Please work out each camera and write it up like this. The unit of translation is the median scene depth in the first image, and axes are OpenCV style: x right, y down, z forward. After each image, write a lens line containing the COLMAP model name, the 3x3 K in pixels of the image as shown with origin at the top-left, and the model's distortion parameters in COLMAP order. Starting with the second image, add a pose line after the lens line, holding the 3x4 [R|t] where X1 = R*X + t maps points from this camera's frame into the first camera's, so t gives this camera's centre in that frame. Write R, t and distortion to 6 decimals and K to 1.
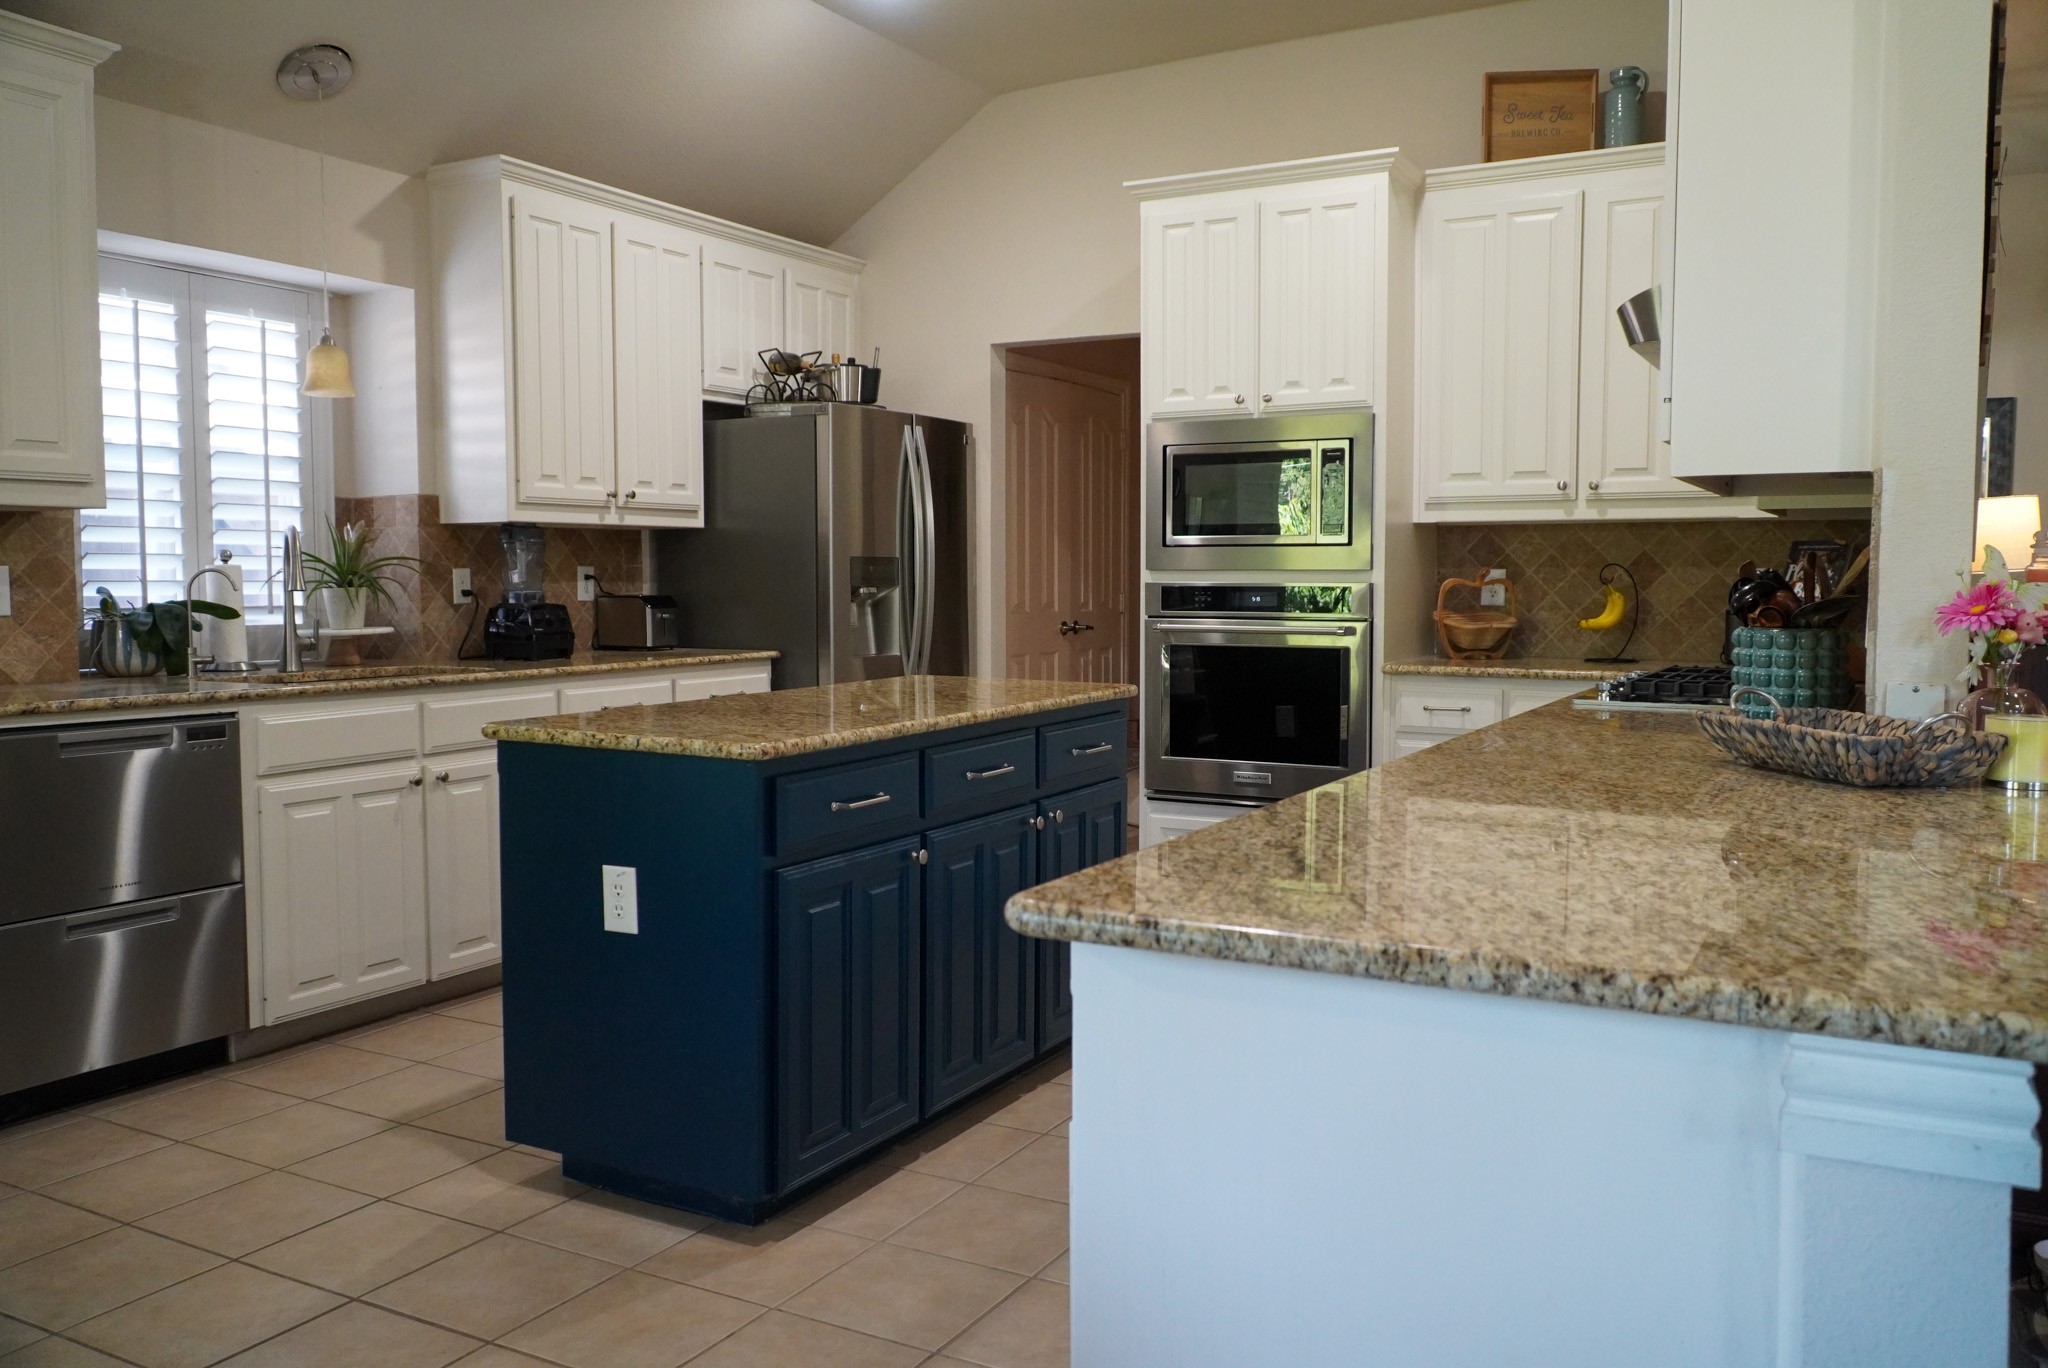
lens RADIAL K [[1624.2, 0, 1015.3], [0, 1624.2, 674.1], [0, 0, 1]] dist [0.002571, -0.001917]
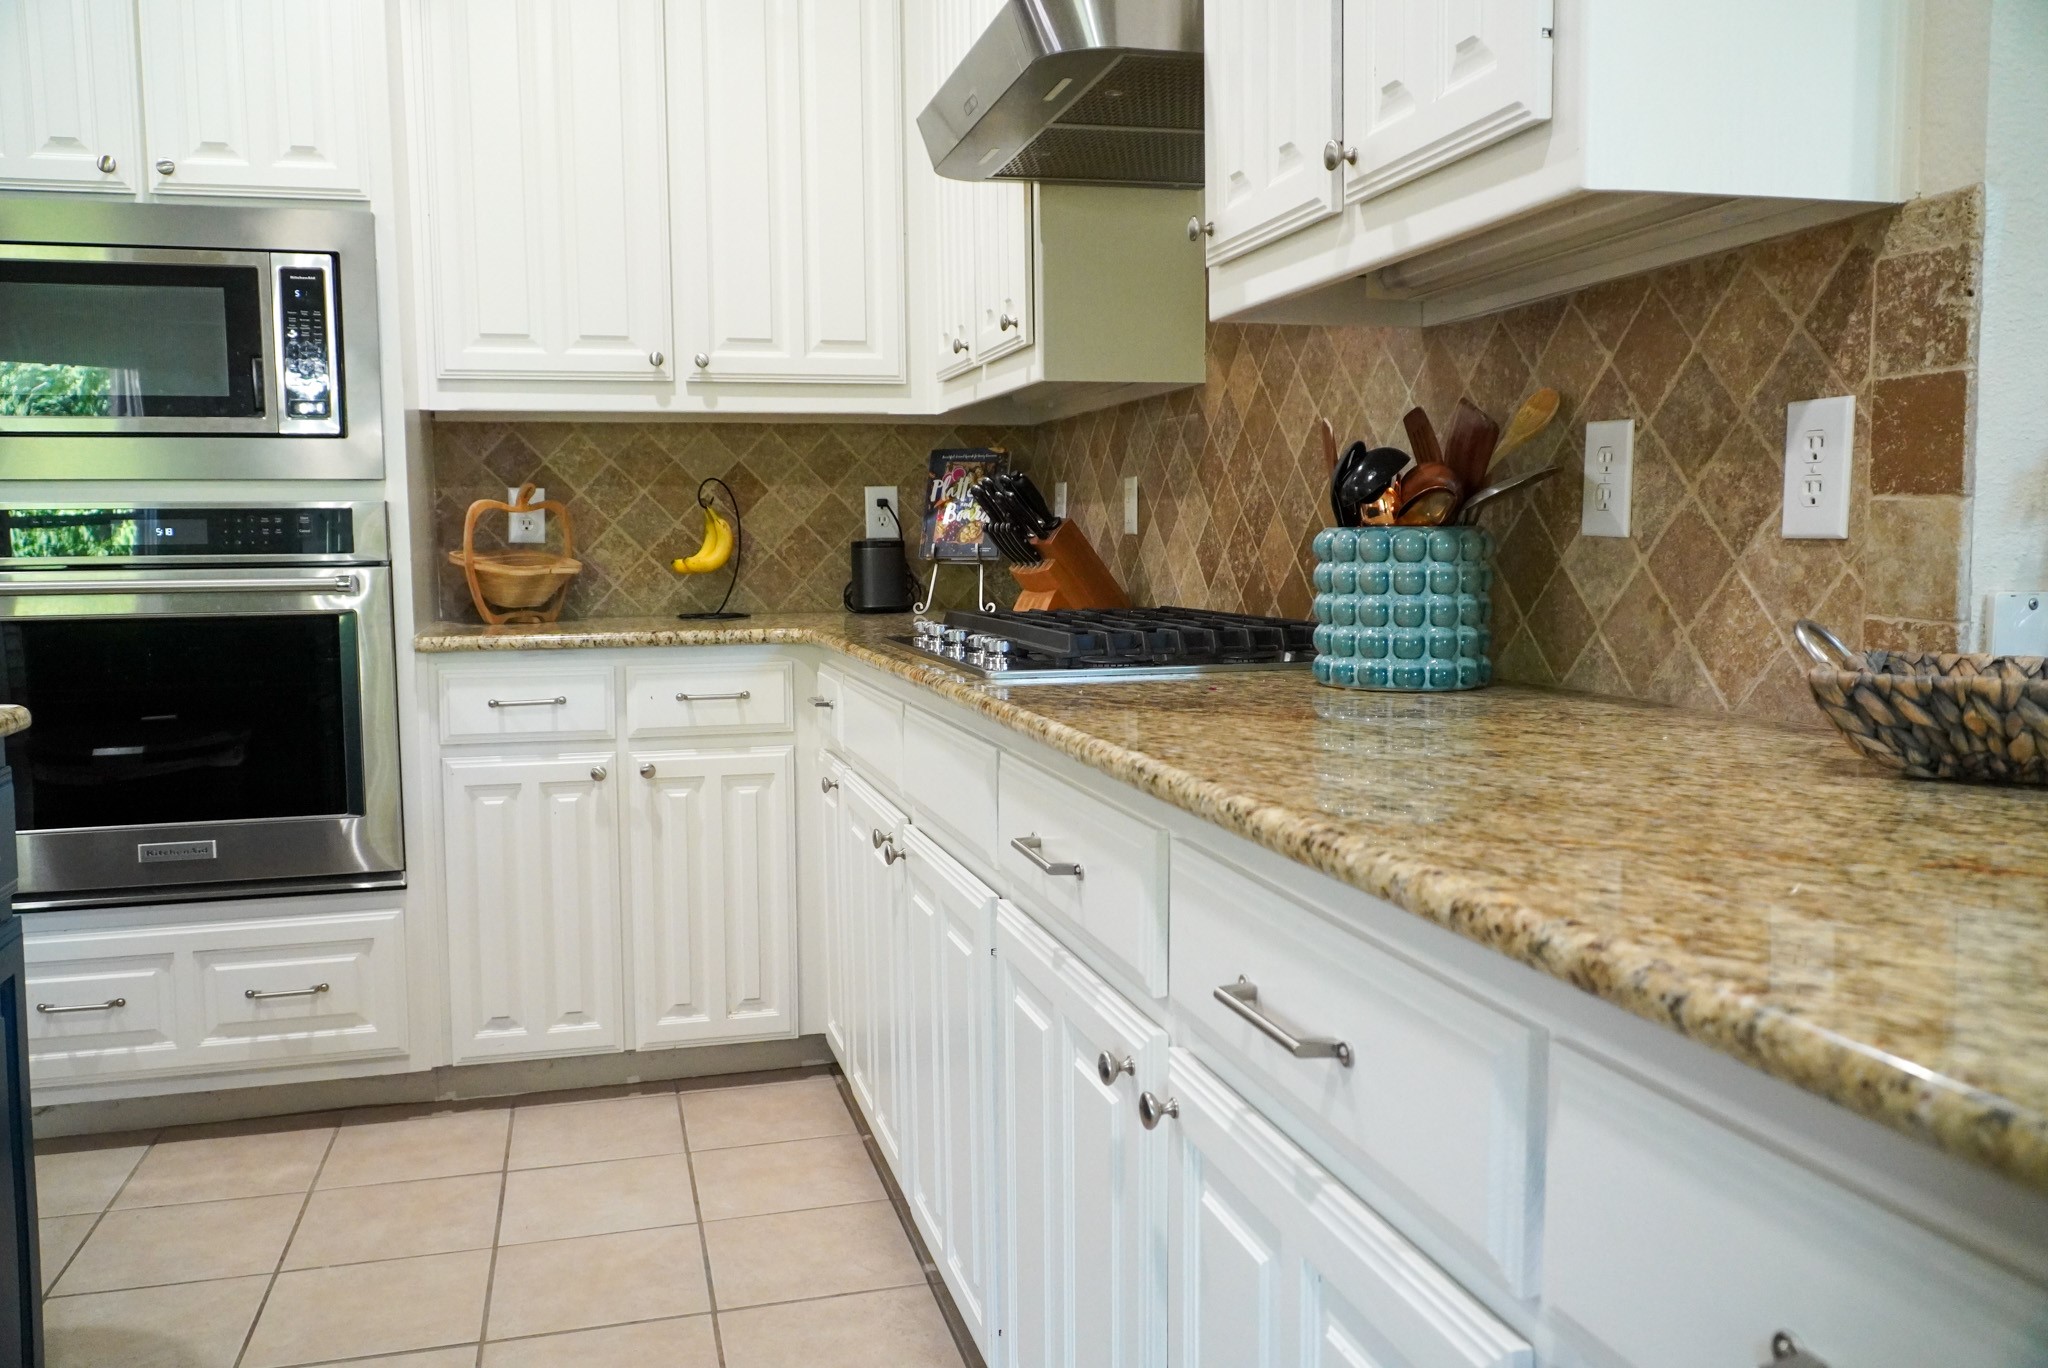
lens RADIAL K [[1624.2, 0, 1015.3], [0, 1624.2, 674.1], [0, 0, 1]] dist [0.002571, -0.001917]
pose [[0.720137, -0.065849, 0.690700, -0.030952], [0.054152, 0.997784, 0.038664, -0.003450], [-0.691715, 0.009560, 0.722107, 0.414355]]
